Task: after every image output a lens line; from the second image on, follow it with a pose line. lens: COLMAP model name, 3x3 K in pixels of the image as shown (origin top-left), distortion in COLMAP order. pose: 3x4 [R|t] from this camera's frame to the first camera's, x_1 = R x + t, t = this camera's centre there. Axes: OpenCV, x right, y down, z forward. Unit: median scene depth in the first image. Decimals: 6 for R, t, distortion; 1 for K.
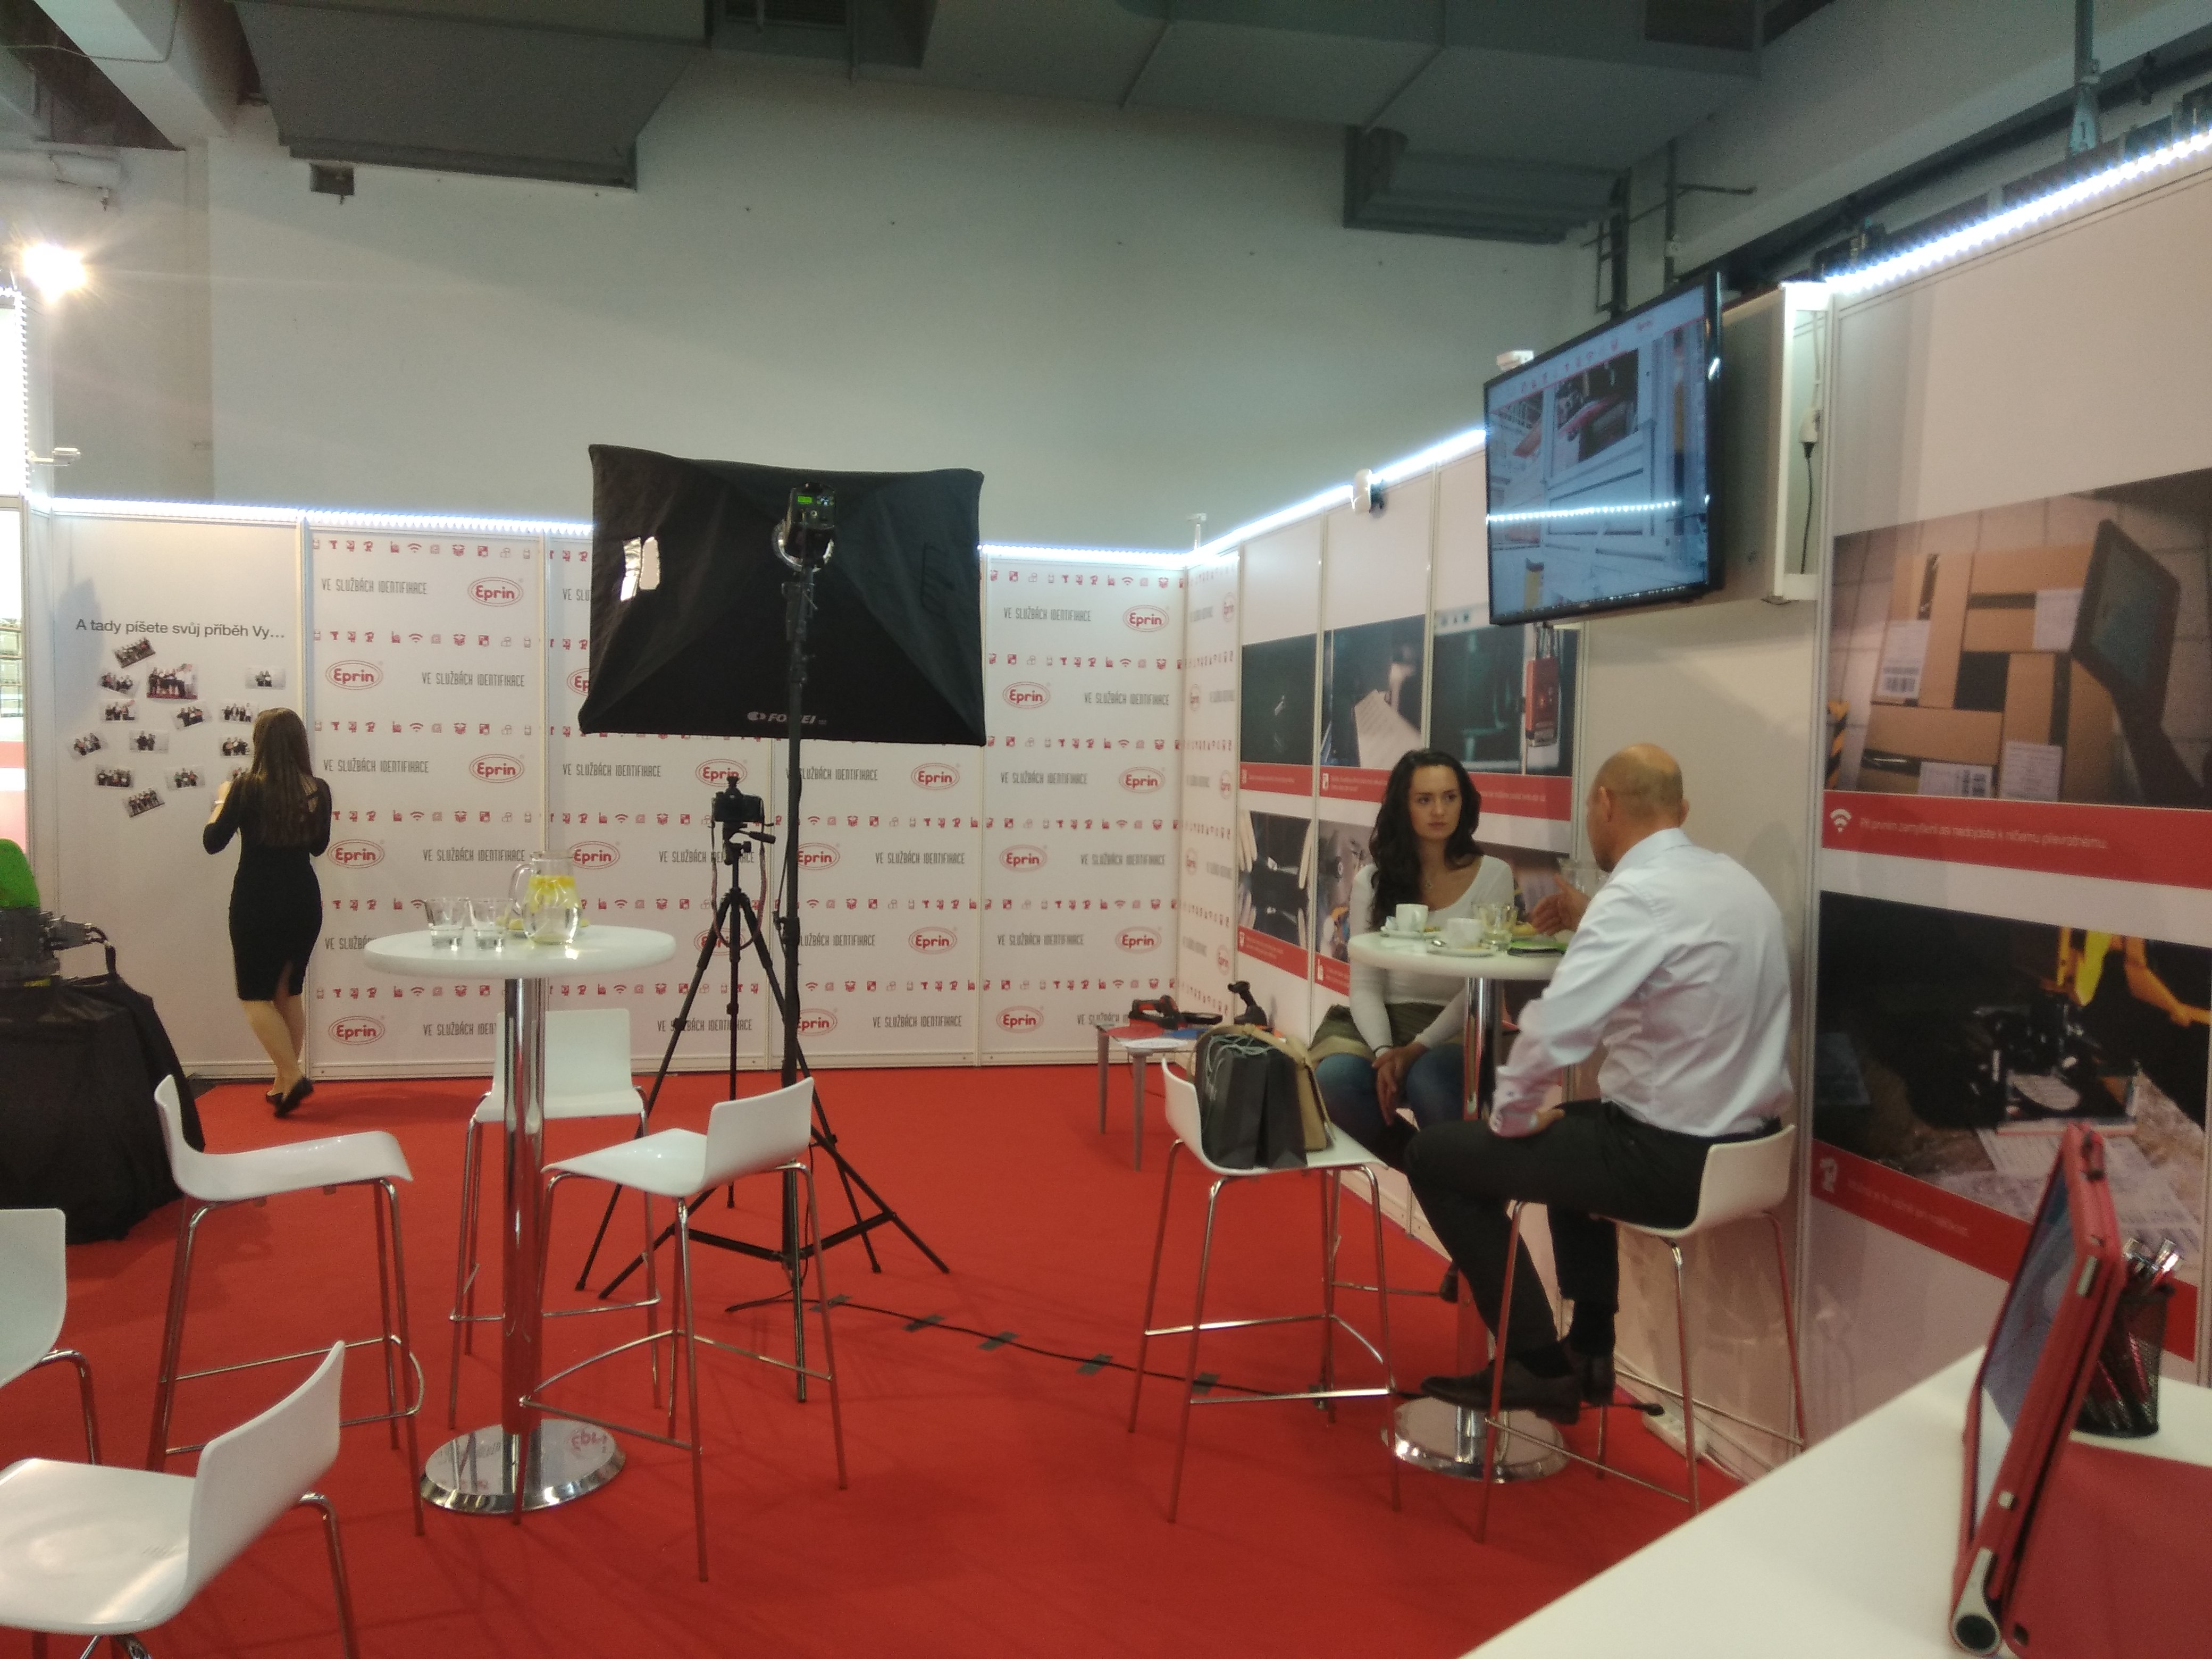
lens RADIAL K [[1623.6, 0, 1111.3], [0, 1623.6, 862.6], [0, 0, 1]] dist [0.094777, -0.170223]
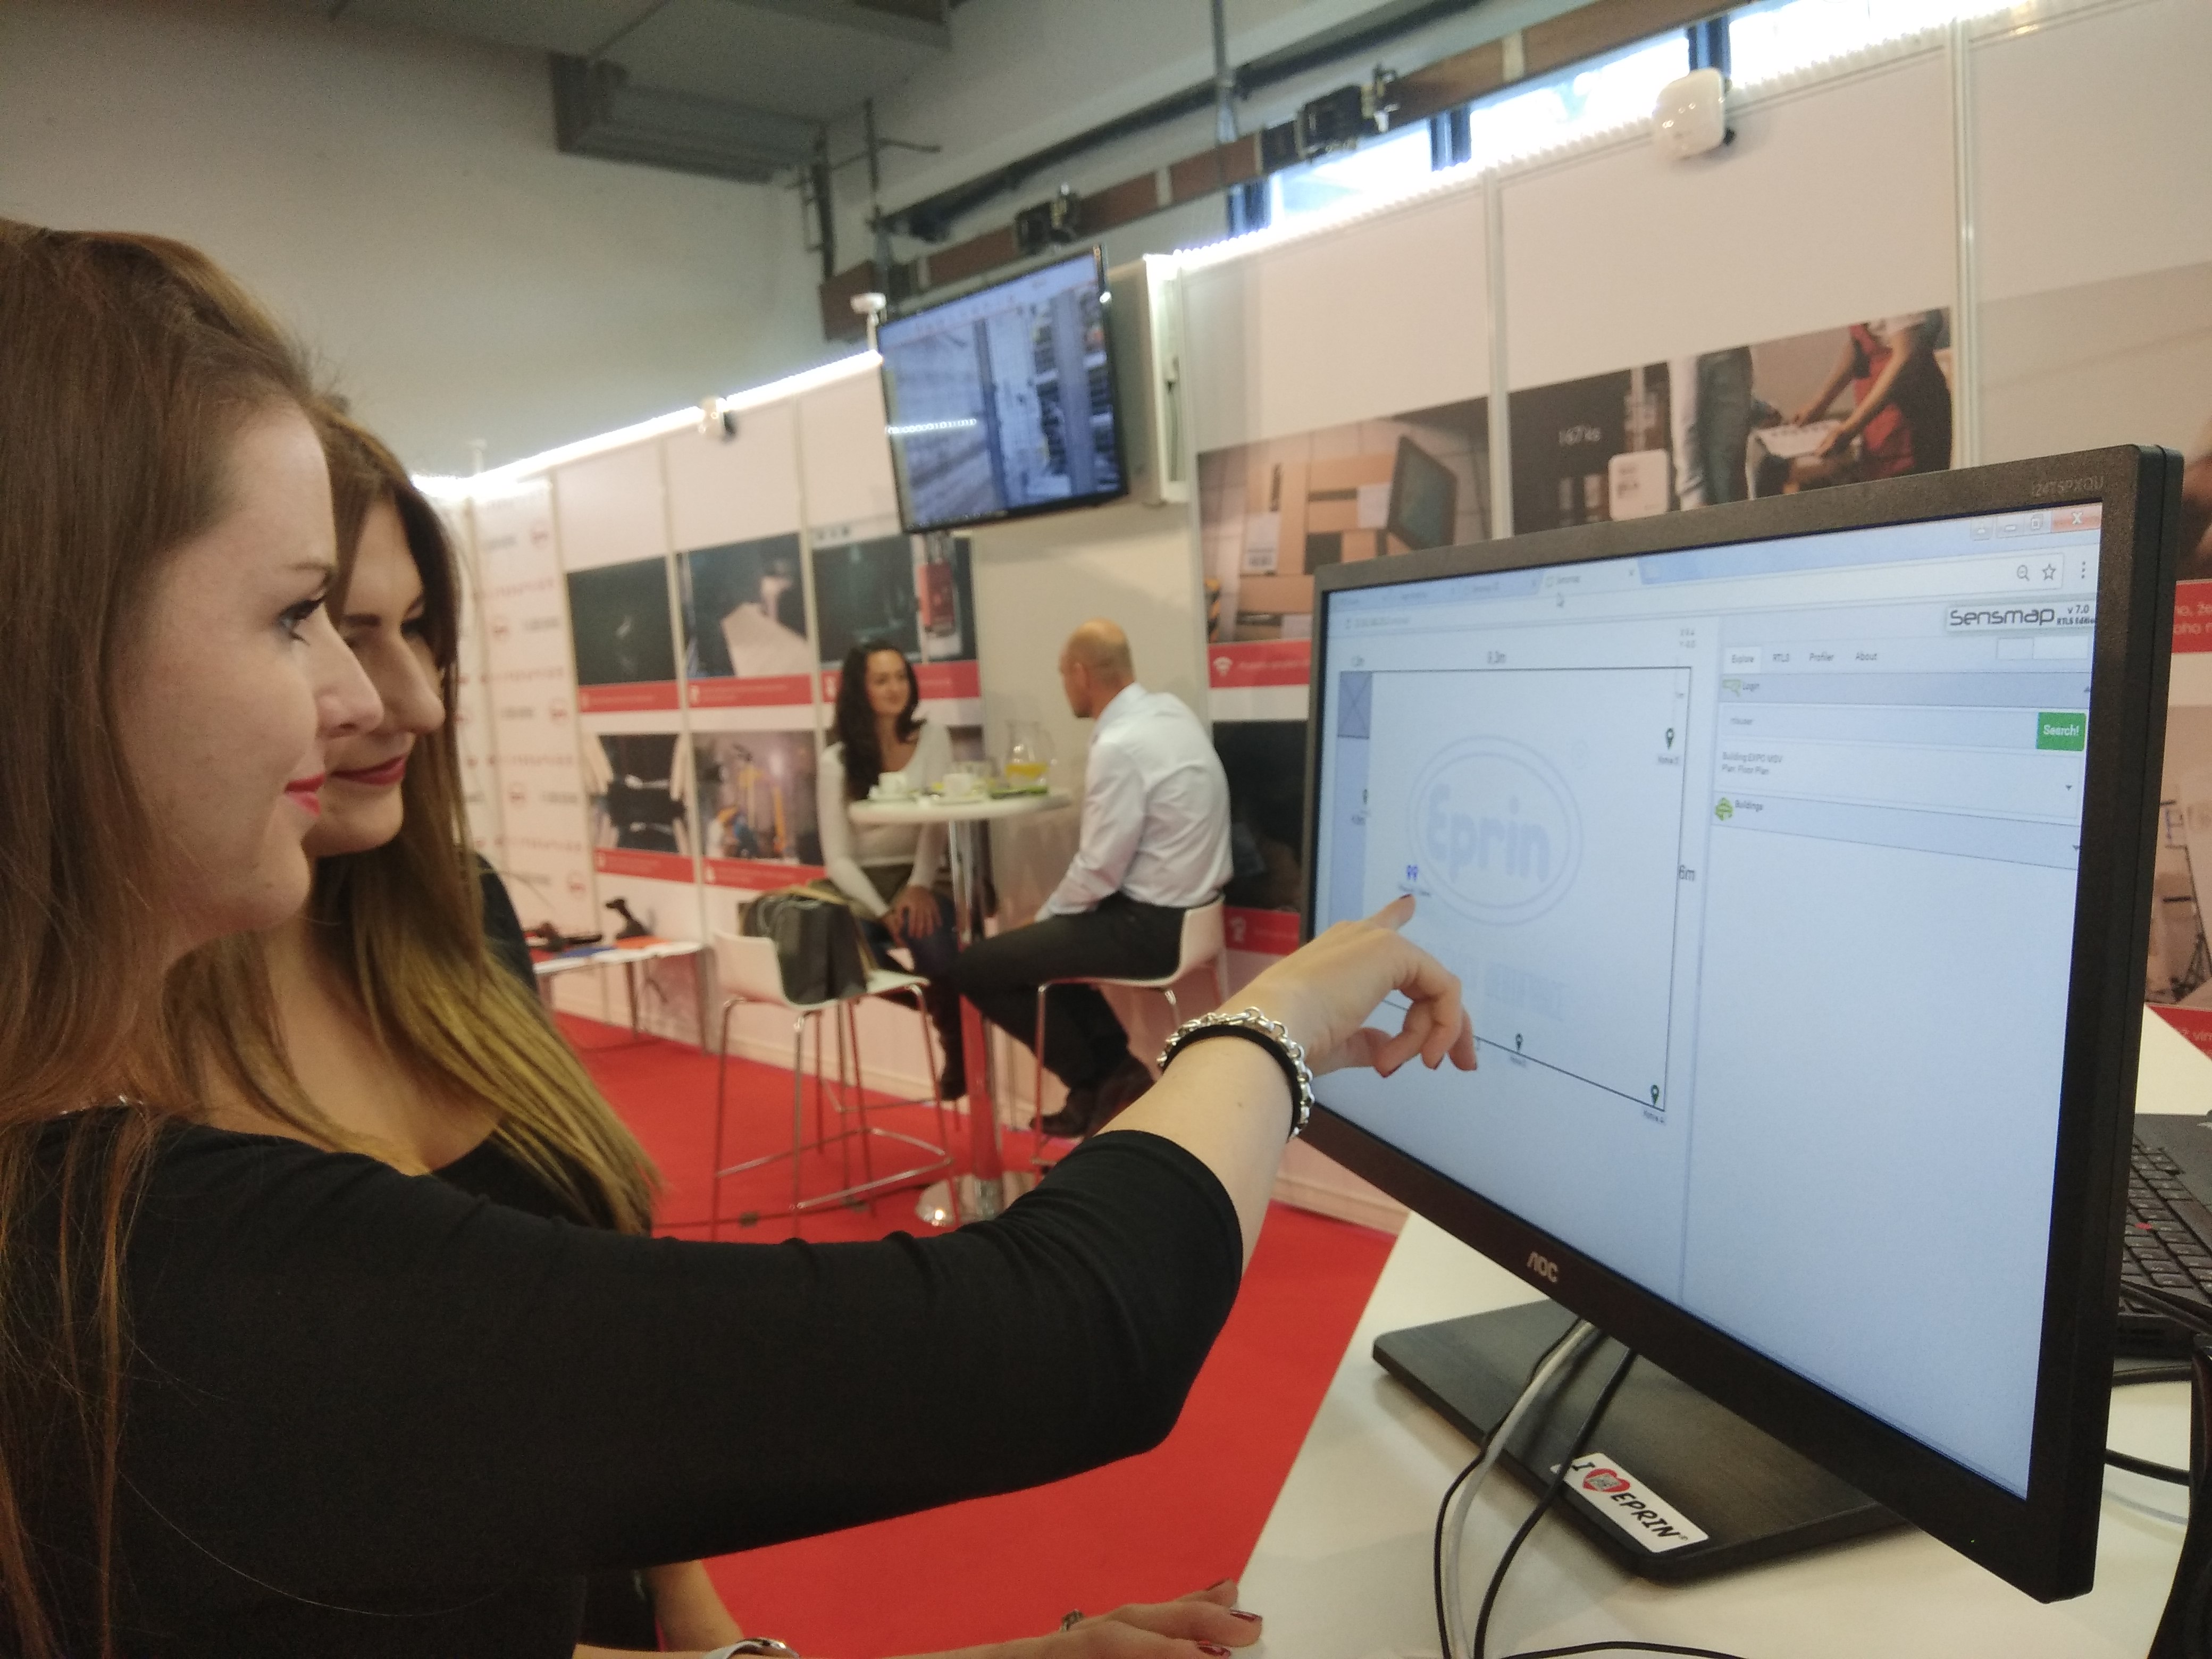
lens RADIAL K [[1623.6, 0, 1111.3], [0, 1623.6, 862.6], [0, 0, 1]] dist [0.094777, -0.170223]
pose [[0.873374, -0.128829, 0.469703, -0.194523], [0.110318, 0.991645, 0.066859, 0.023604], [-0.474392, -0.006576, 0.880289, -0.091119]]
